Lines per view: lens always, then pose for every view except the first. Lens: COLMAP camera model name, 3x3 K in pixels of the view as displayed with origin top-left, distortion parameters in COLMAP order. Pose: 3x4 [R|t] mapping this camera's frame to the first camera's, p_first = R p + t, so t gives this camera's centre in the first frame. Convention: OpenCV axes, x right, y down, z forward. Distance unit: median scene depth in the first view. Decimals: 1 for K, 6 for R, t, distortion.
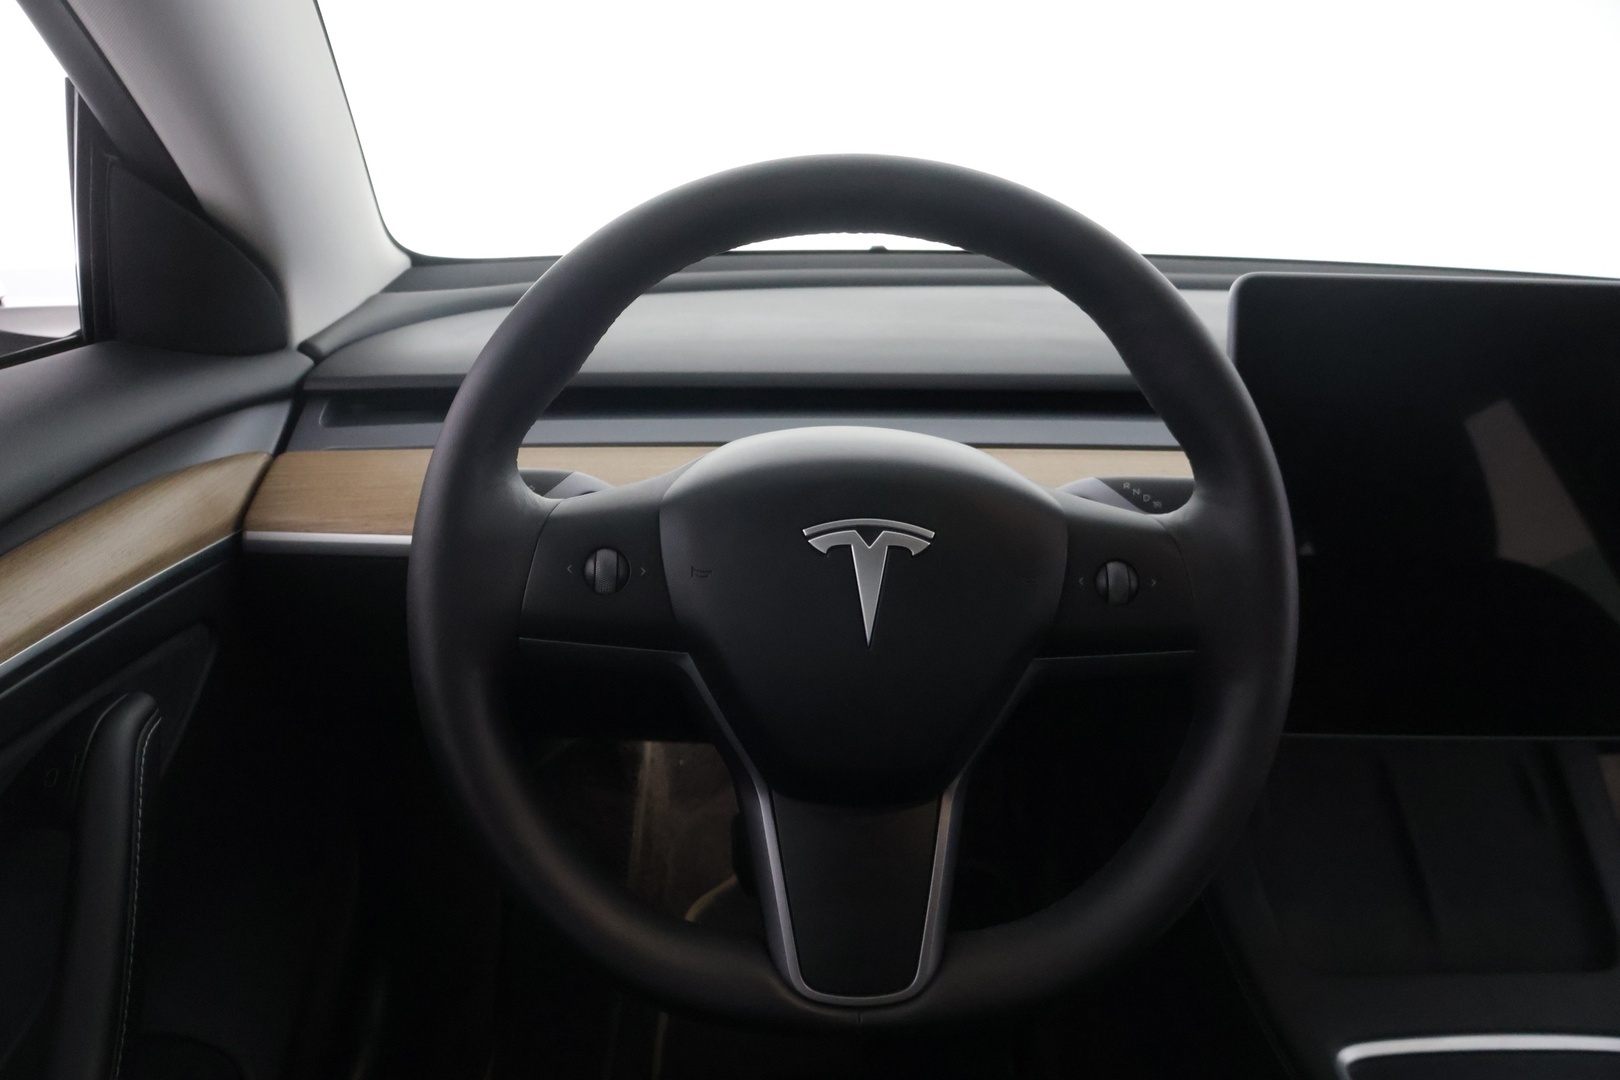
lens RADIAL K [[1311.7, 0, 805.4], [0, 1311.7, 542.0], [0, 0, 1]] dist [-0.028731, 0.009640]
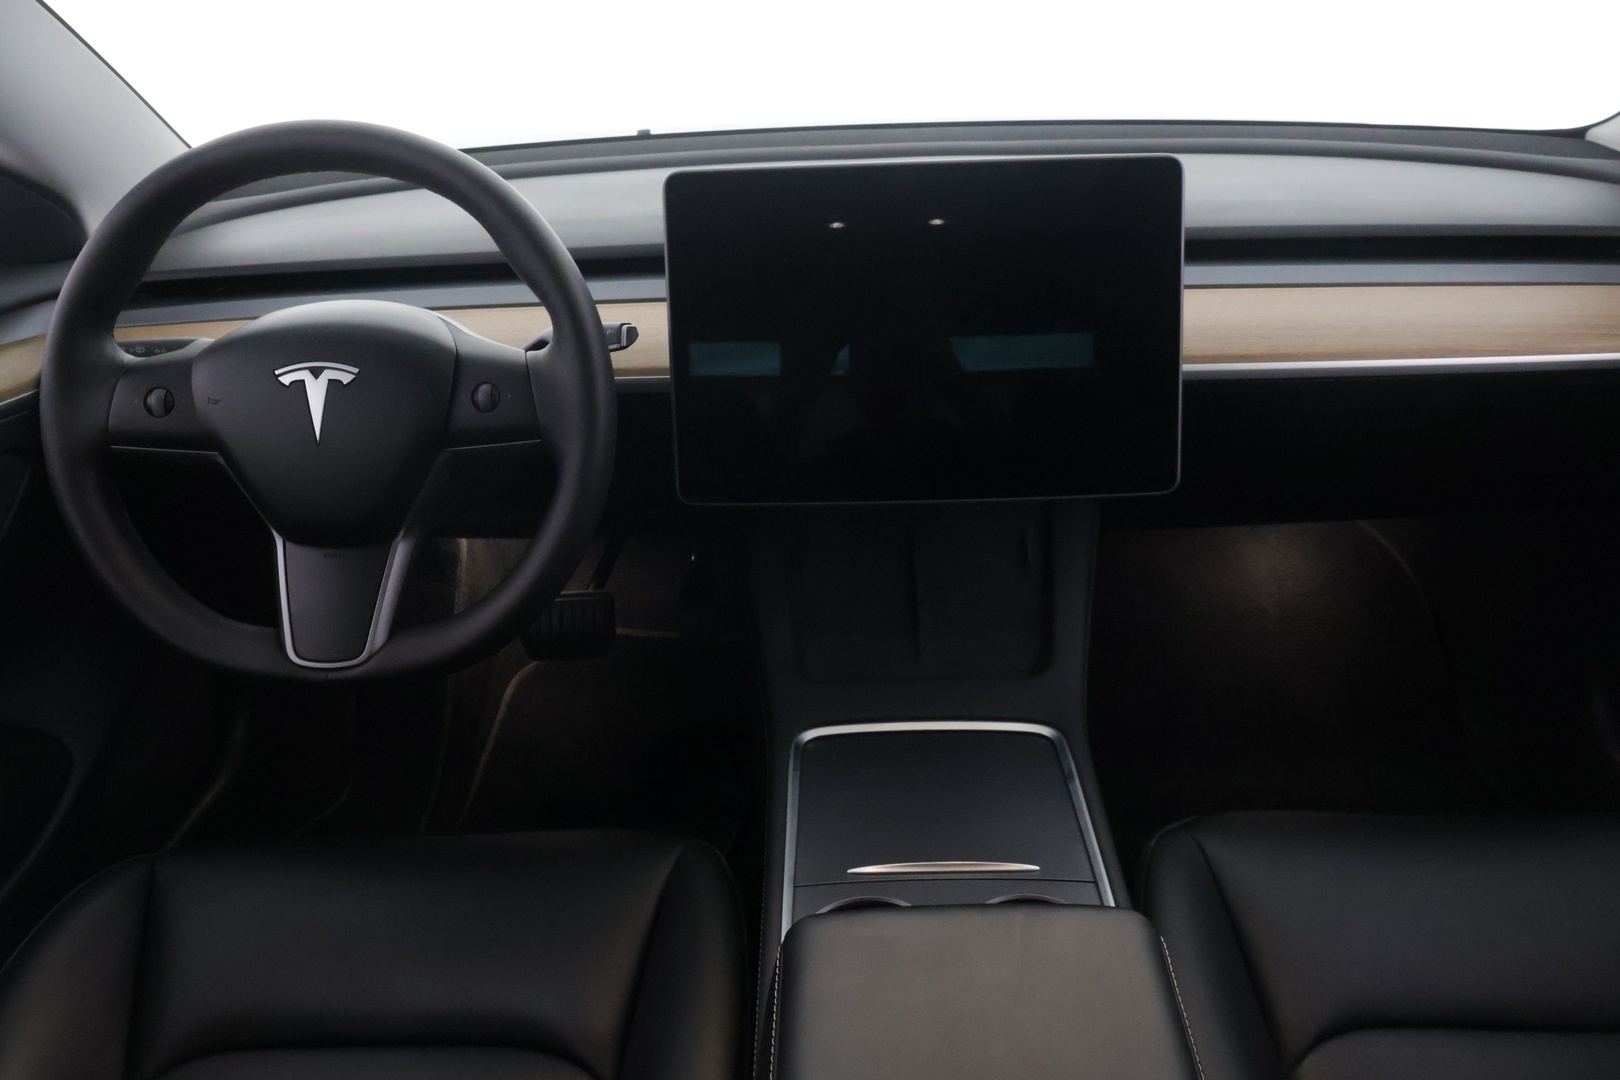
lens RADIAL K [[1322.7, 0, 810.3], [0, 1322.7, 494.3], [0, 0, 1]] dist [-0.037489, 0.002653]
pose [[0.992742, -0.031777, -0.115989, 0.759508], [0.041790, 0.995509, 0.084940, 0.028509], [0.112769, -0.089170, 0.989612, -0.469551]]
